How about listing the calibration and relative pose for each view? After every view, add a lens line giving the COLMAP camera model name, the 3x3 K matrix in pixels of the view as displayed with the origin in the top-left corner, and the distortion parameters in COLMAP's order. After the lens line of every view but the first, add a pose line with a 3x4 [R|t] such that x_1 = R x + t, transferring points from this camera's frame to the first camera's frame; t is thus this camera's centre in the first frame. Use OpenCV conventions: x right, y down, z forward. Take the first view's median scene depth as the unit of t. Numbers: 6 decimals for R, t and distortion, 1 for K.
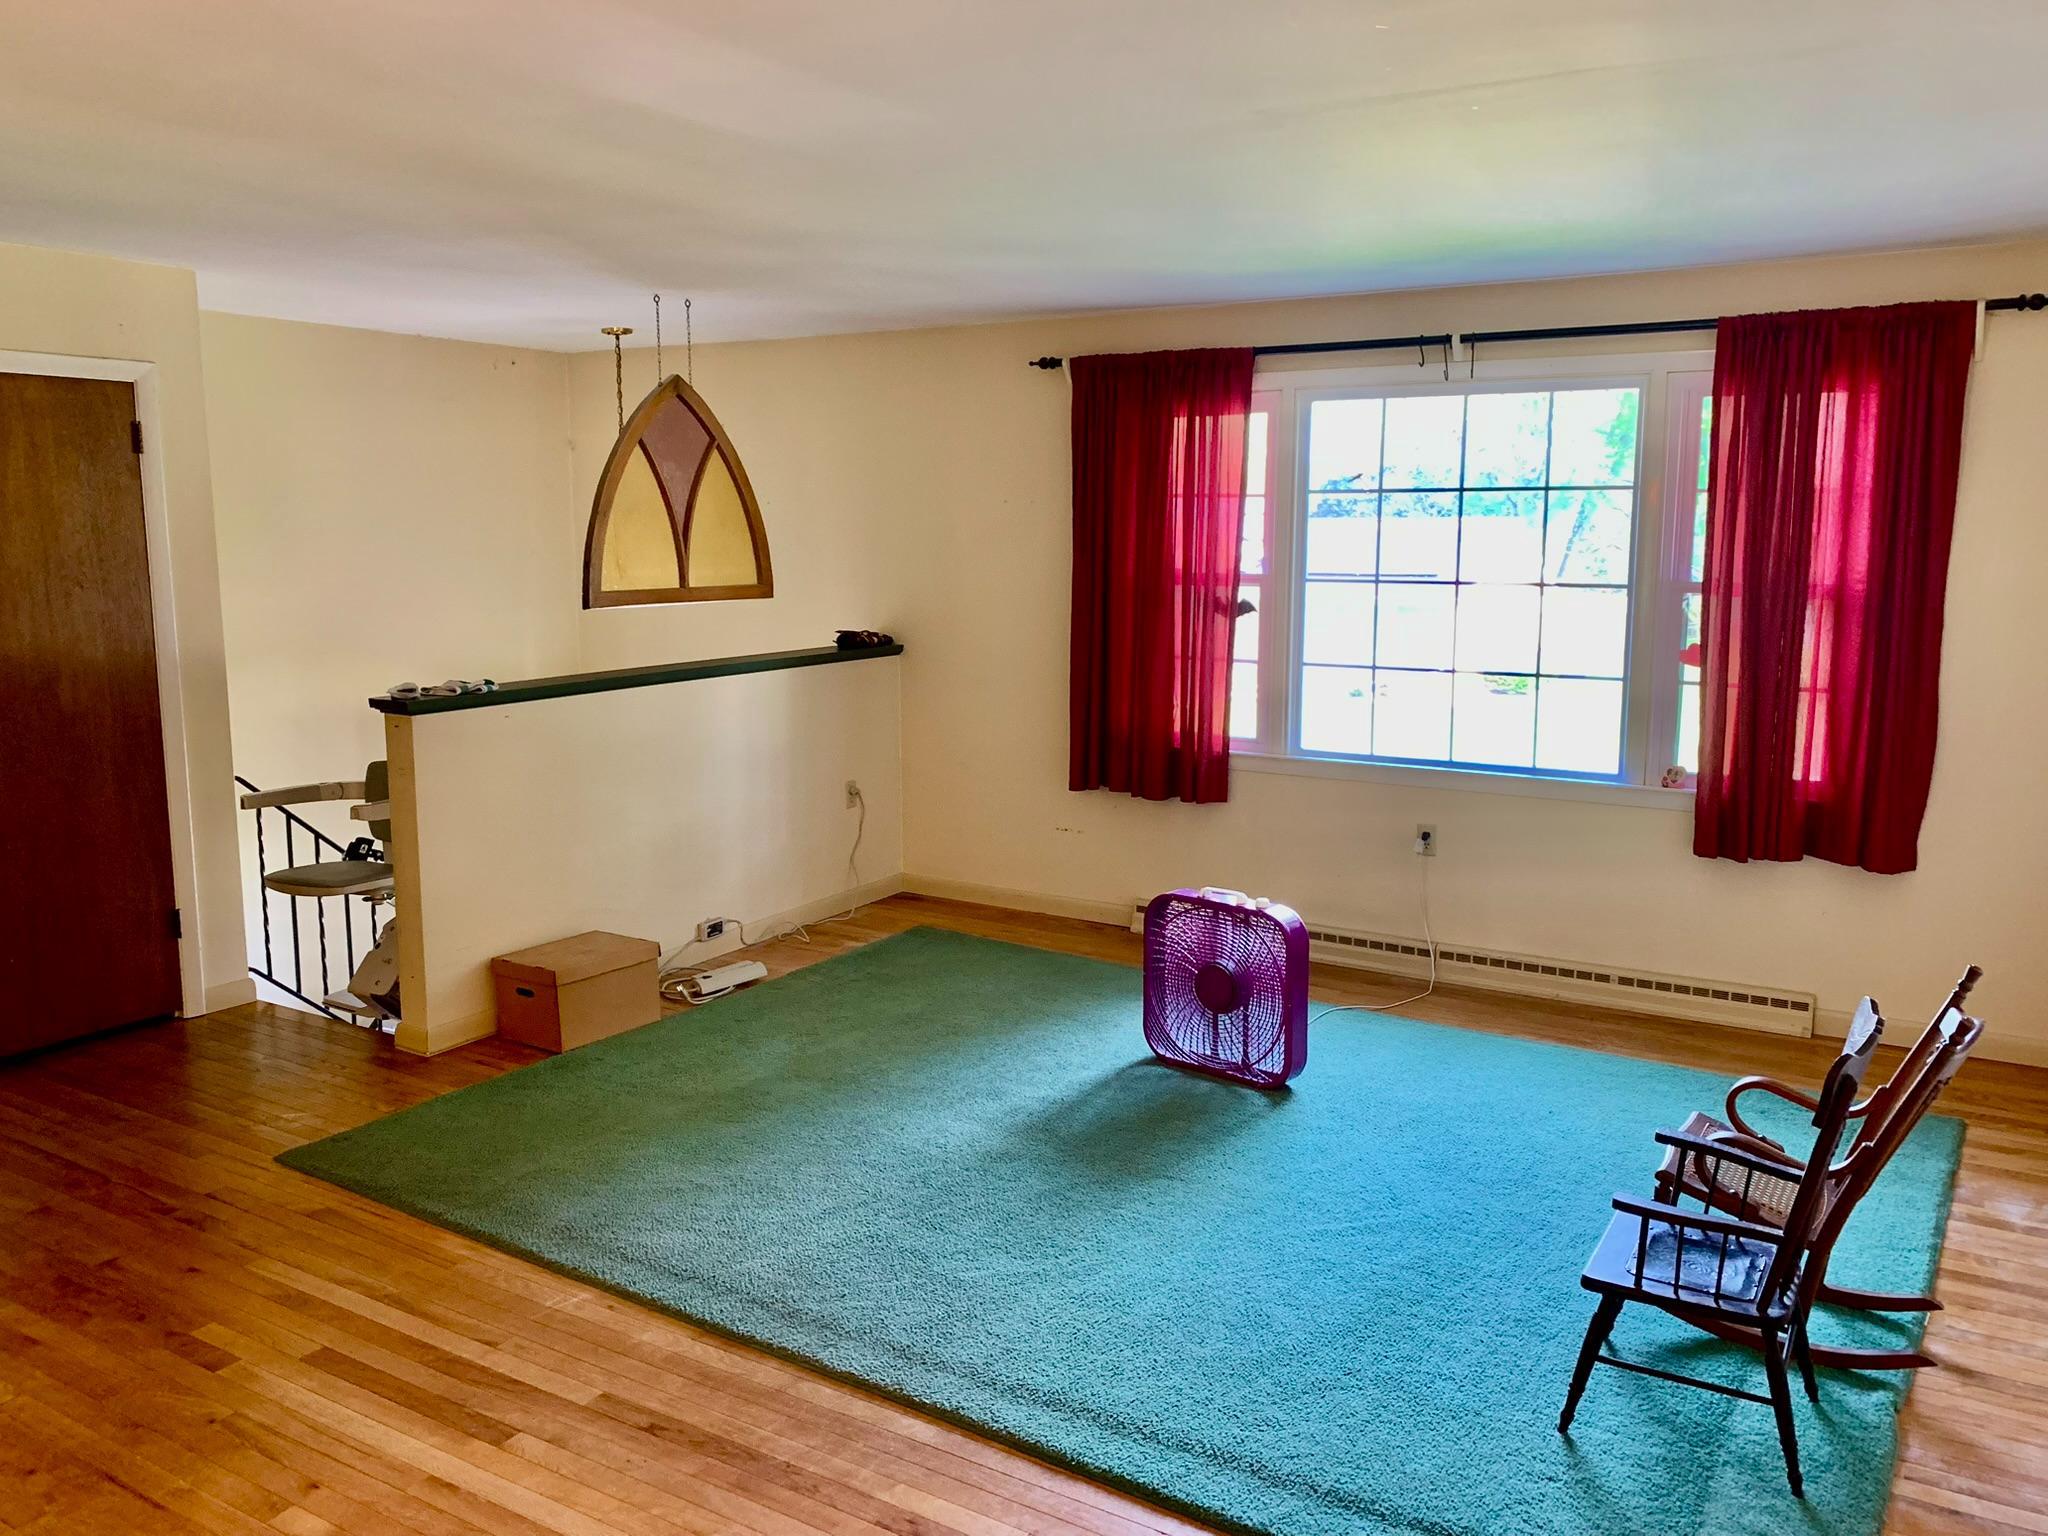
lens RADIAL K [[1593.4, 0, 876.9], [0, 1593.4, 746.0], [0, 0, 1]] dist [0.075047, -0.110407]
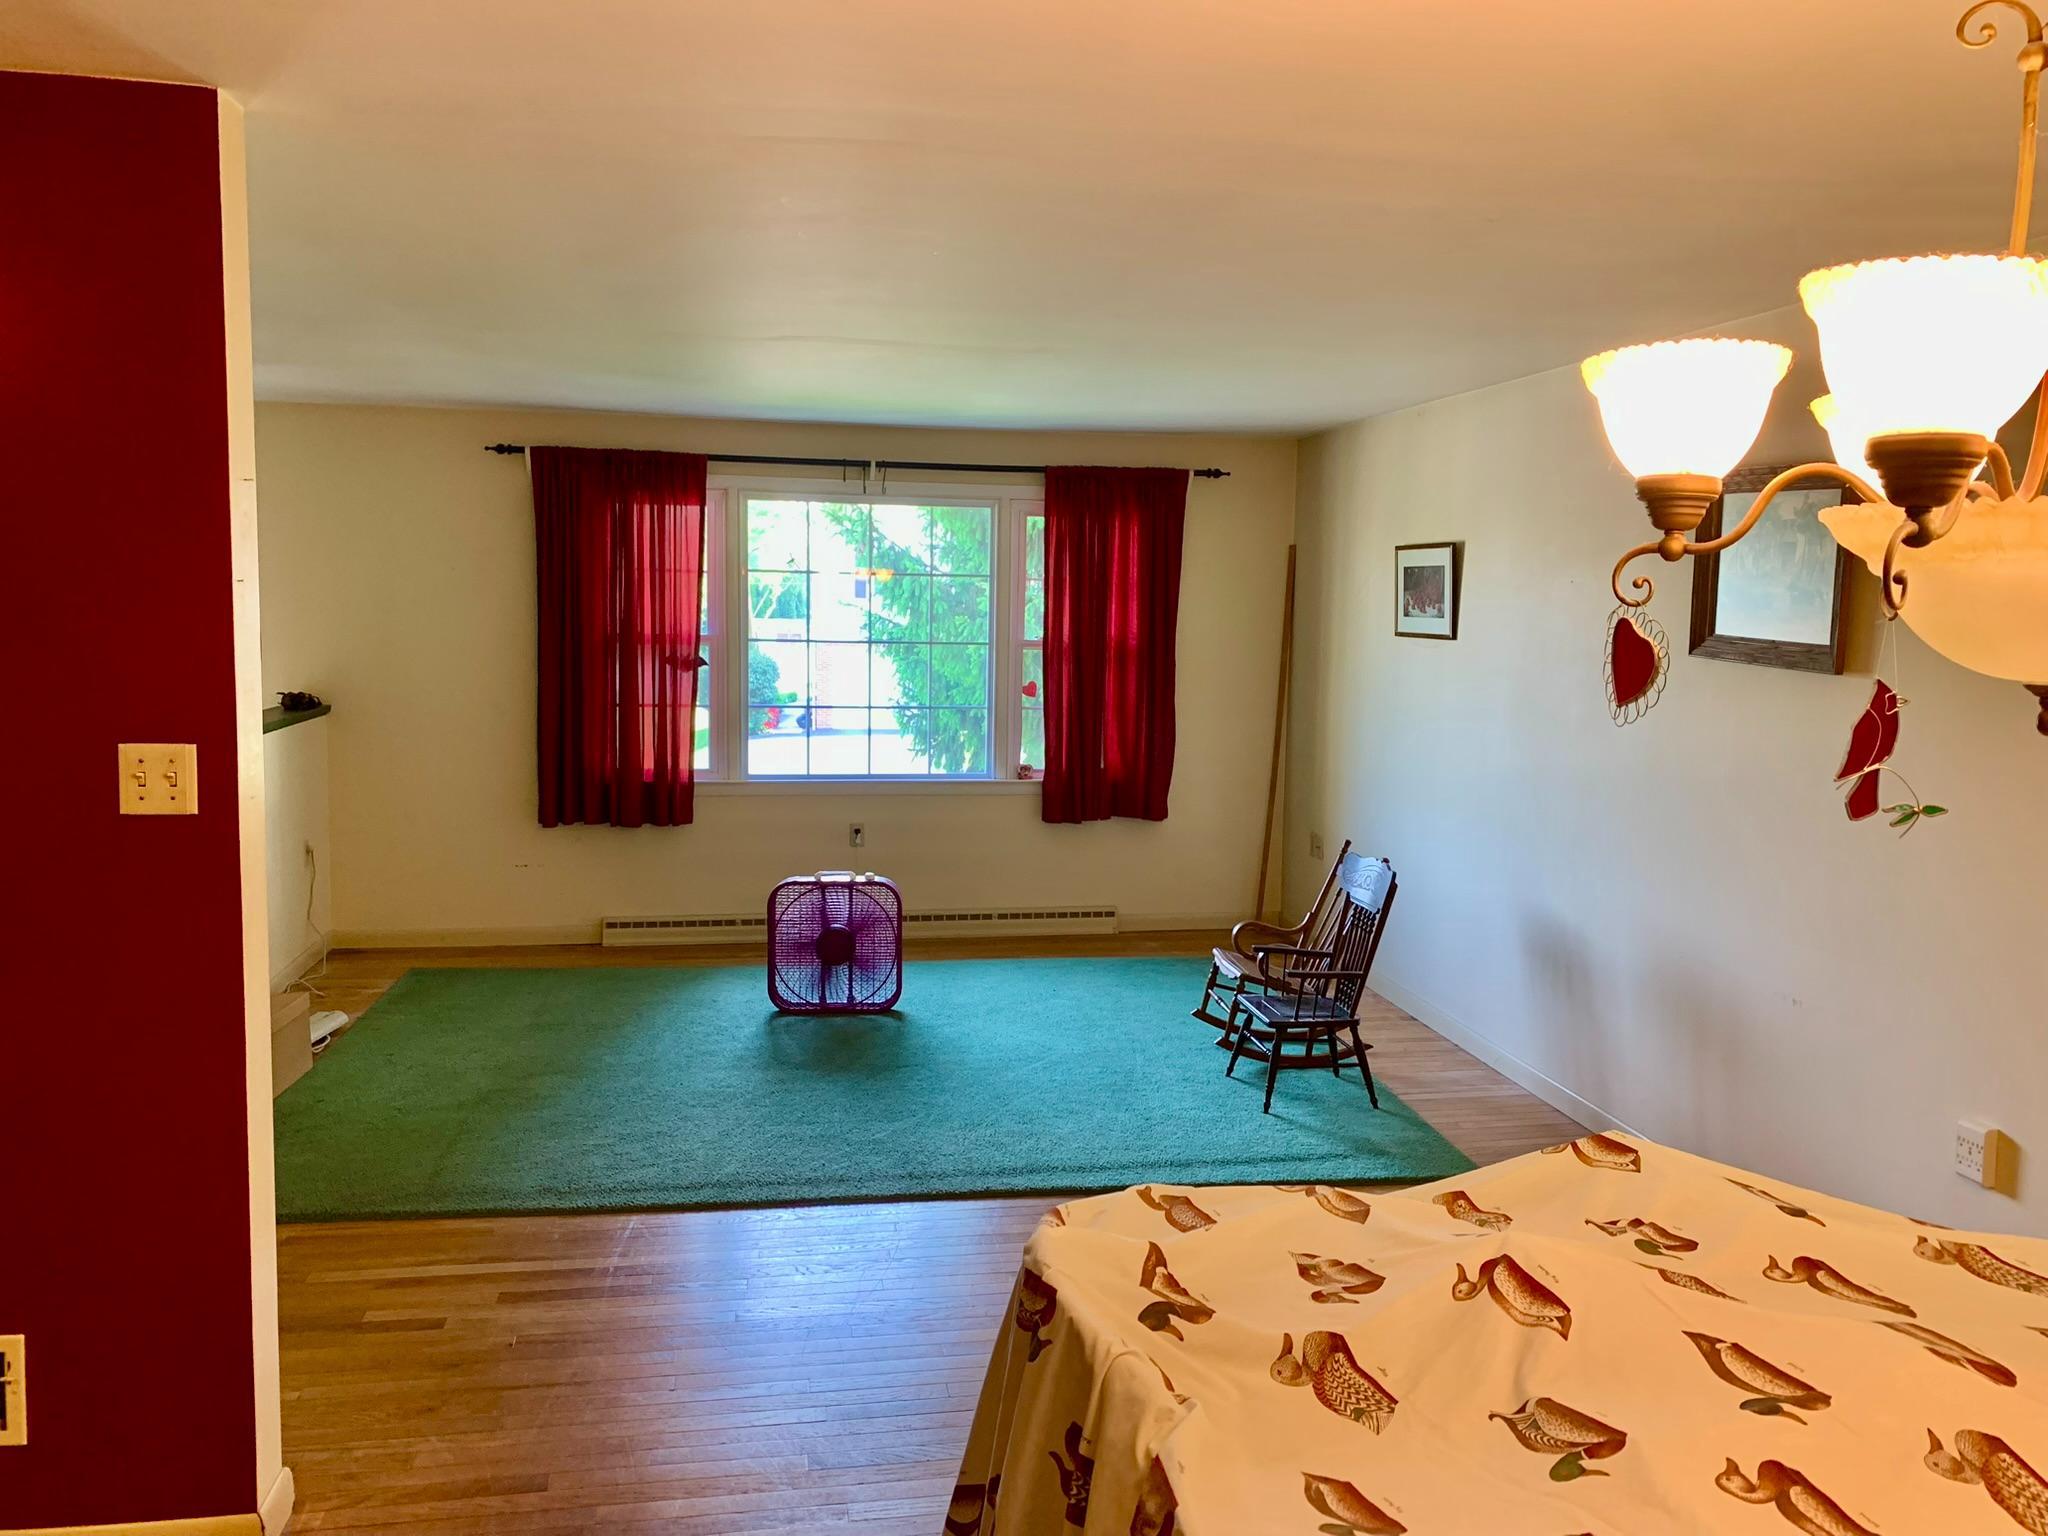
lens RADIAL K [[1576.7, 0, 1027.1], [0, 1576.7, 727.6], [0, 0, 1]] dist [0.012261, -0.008854]
pose [[0.741477, -0.037973, 0.669903, -0.451445], [0.074973, 0.996834, -0.026479, 0.015726], [-0.666776, 0.069858, 0.741976, -0.066231]]
